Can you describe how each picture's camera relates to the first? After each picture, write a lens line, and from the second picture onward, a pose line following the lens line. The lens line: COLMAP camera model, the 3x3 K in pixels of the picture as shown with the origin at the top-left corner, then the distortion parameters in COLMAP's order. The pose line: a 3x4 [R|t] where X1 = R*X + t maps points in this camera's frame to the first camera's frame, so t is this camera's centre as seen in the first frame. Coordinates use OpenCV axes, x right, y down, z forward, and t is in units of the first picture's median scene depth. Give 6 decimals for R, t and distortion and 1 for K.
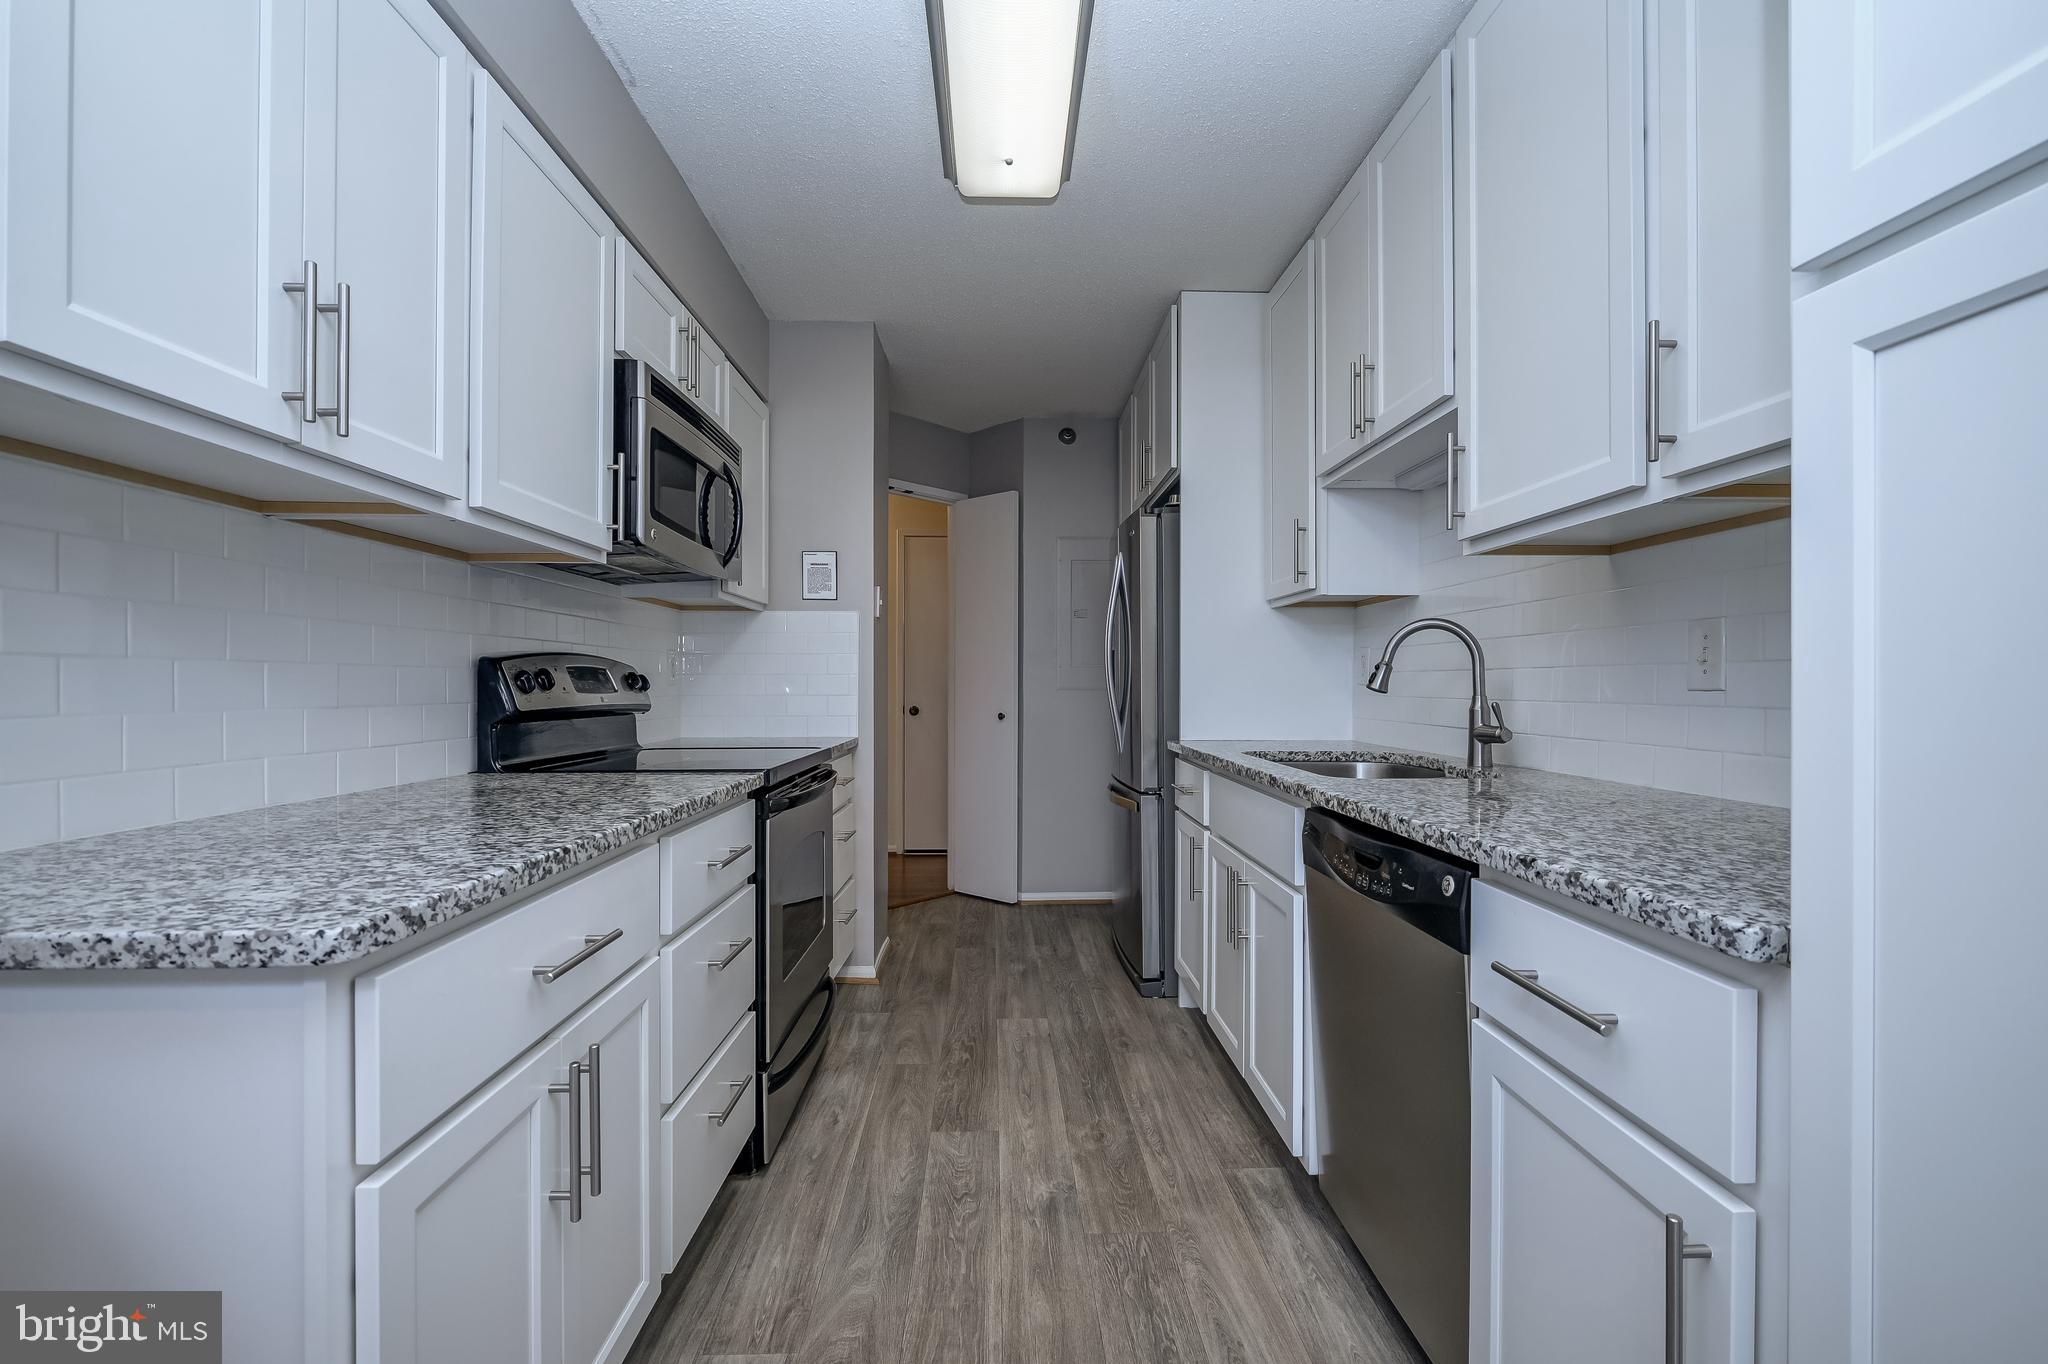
lens RADIAL K [[875.3, 0, 1020.9], [0, 875.3, 685.3], [0, 0, 1]] dist [-0.004152, 0.000027]
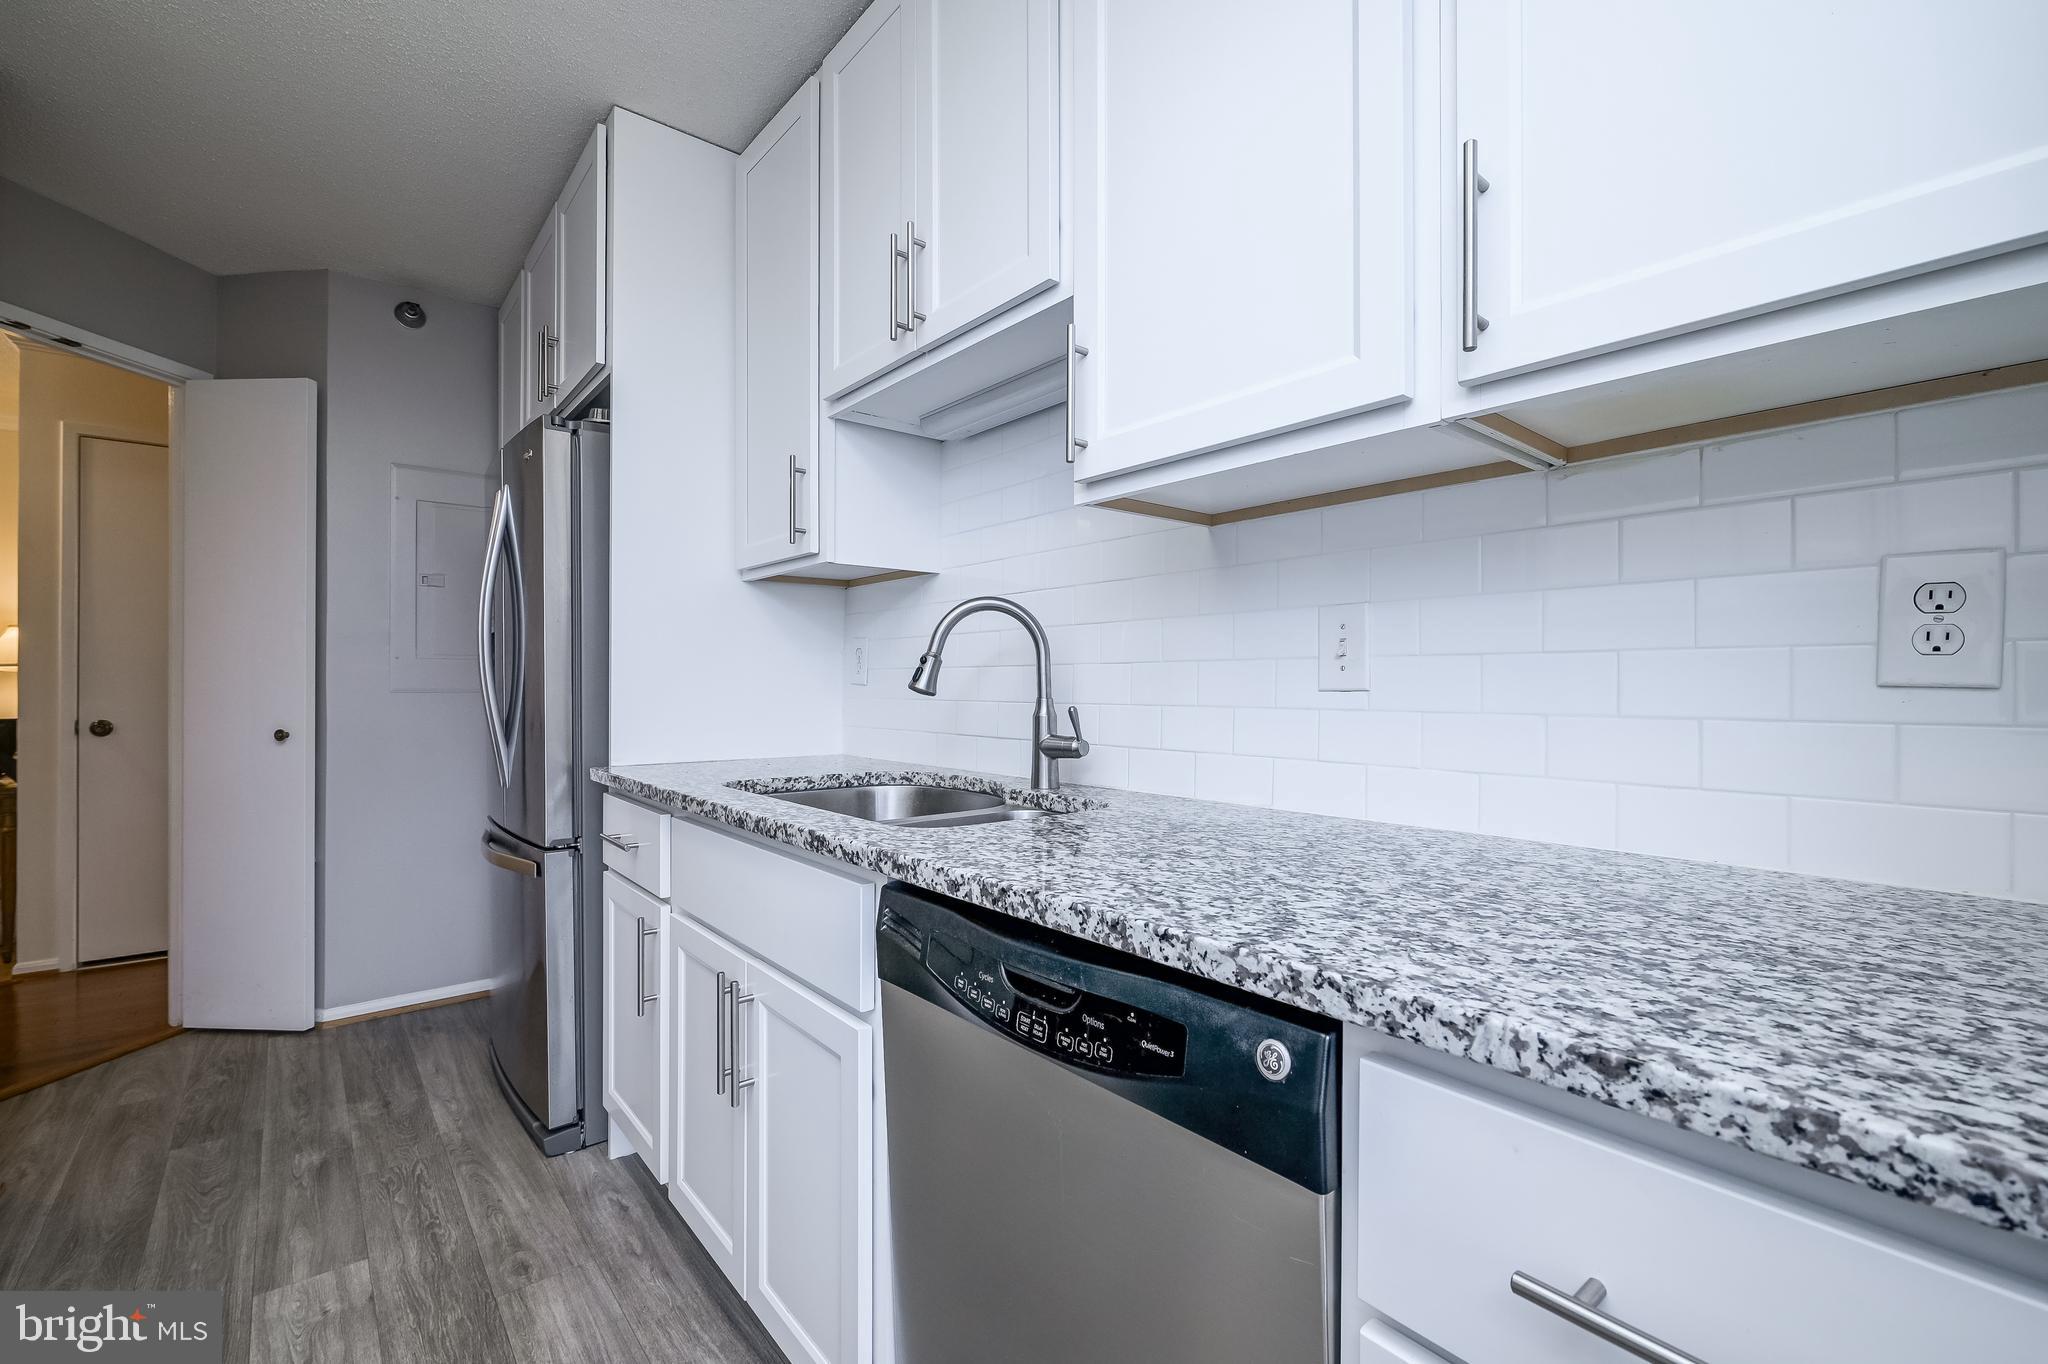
lens RADIAL K [[875.3, 0, 1020.9], [0, 875.3, 685.3], [0, 0, 1]] dist [-0.004152, 0.000027]
pose [[0.788842, 0.000009, 0.614596, 0.019315], [0.000491, 1.000000, -0.000645, 0.000766], [-0.614596, 0.000810, 0.788842, 0.324311]]
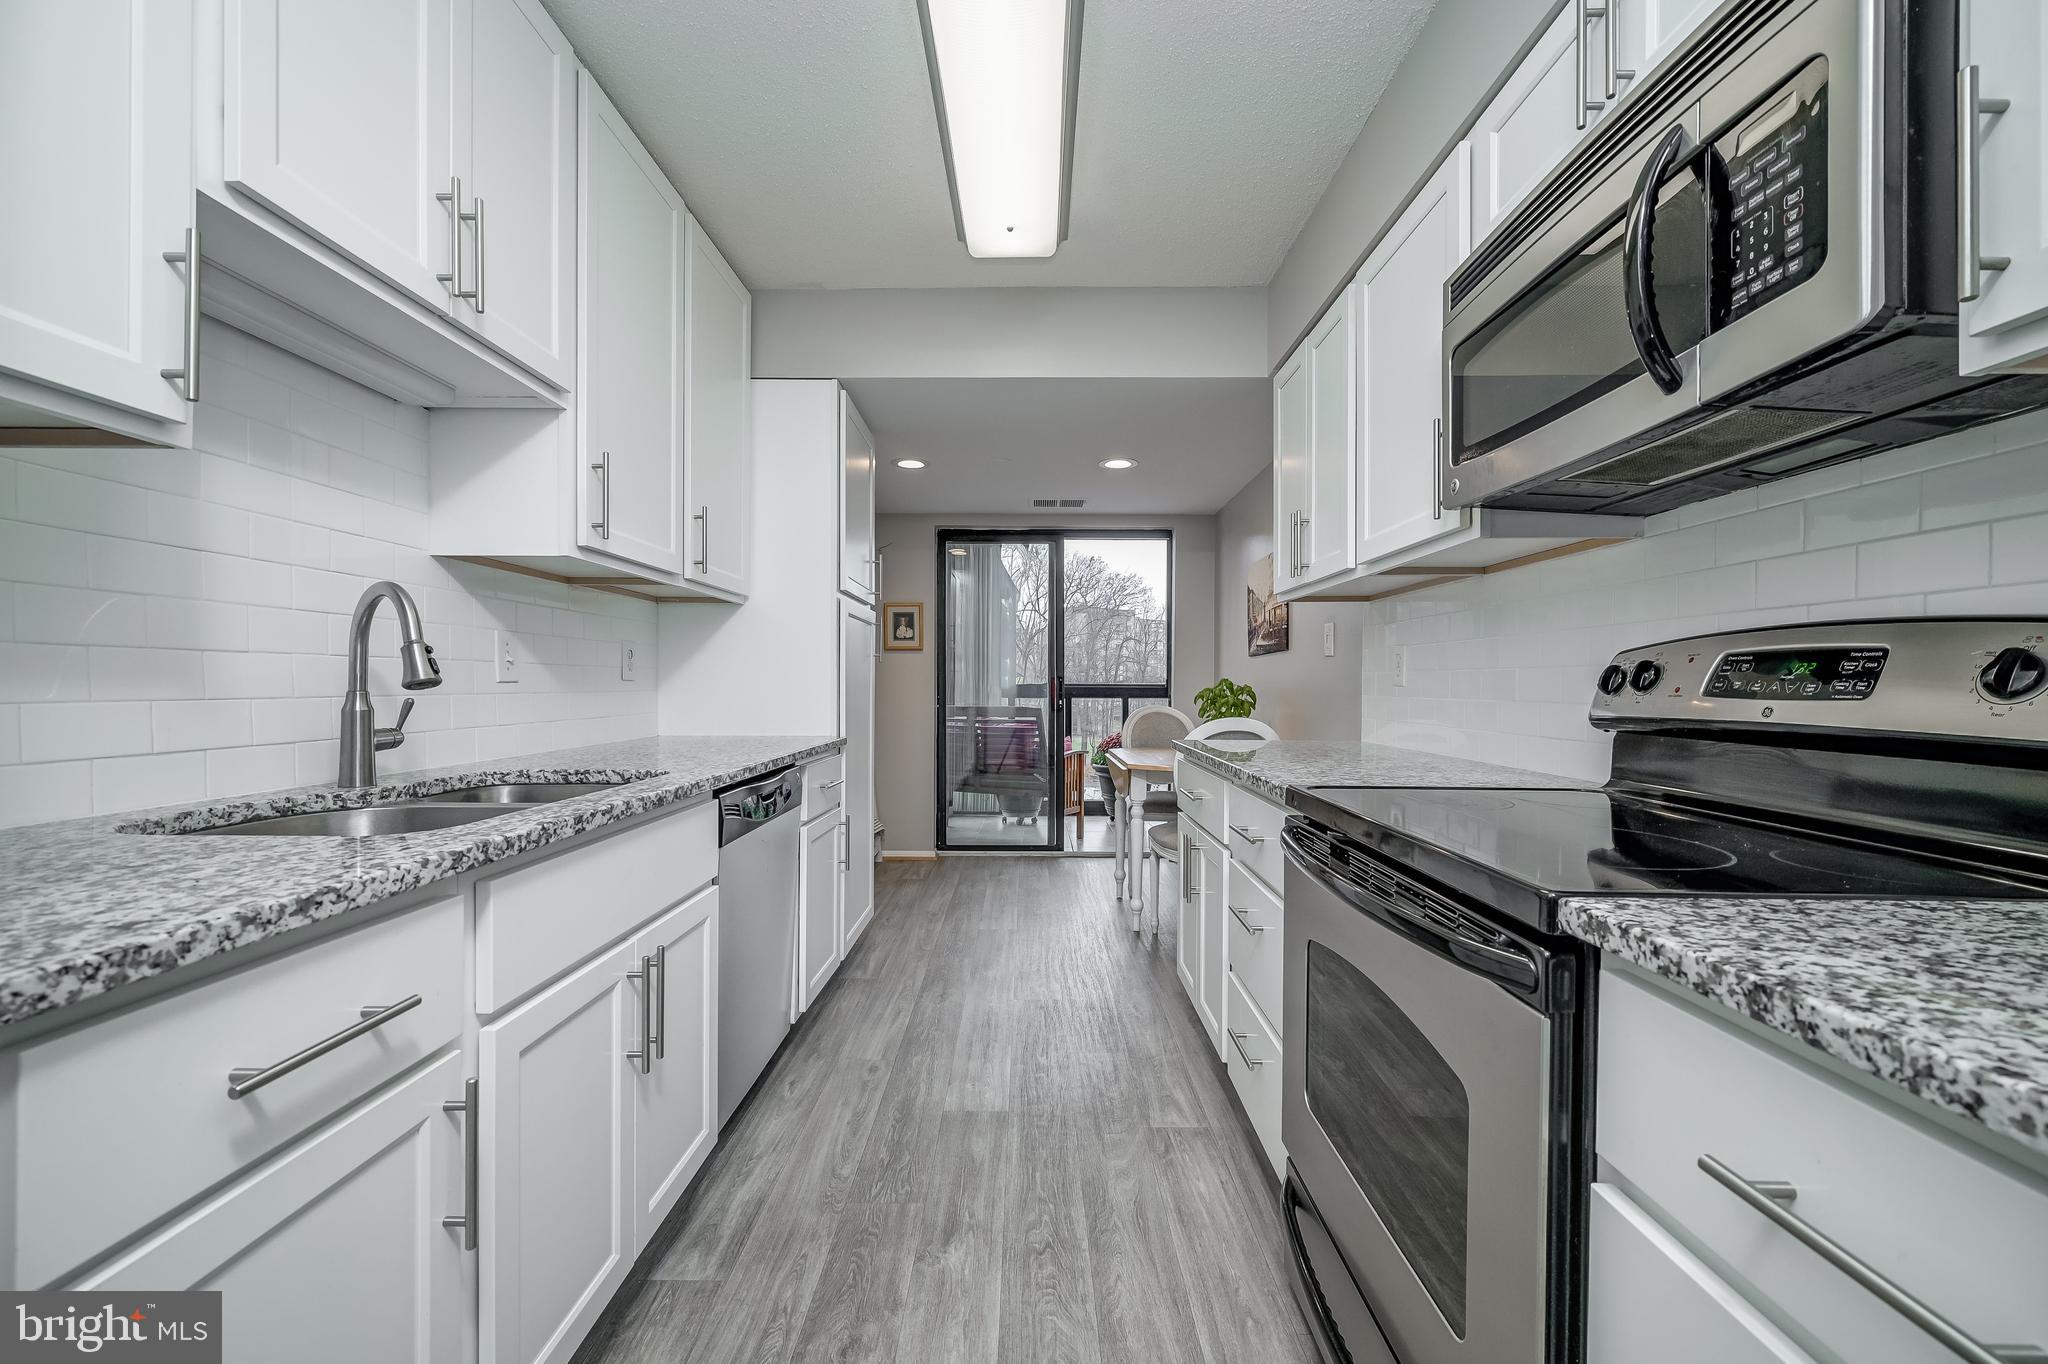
lens RADIAL K [[812.7, 0, 1019.7], [0, 812.7, 688.9], [0, 0, 1]] dist [-0.001898, -0.000121]
pose [[-0.999134, -0.006905, 0.041033, -0.054624], [-0.006591, 0.999948, 0.007774, 0.000799], [-0.041085, 0.007497, -0.999128, 1.395306]]
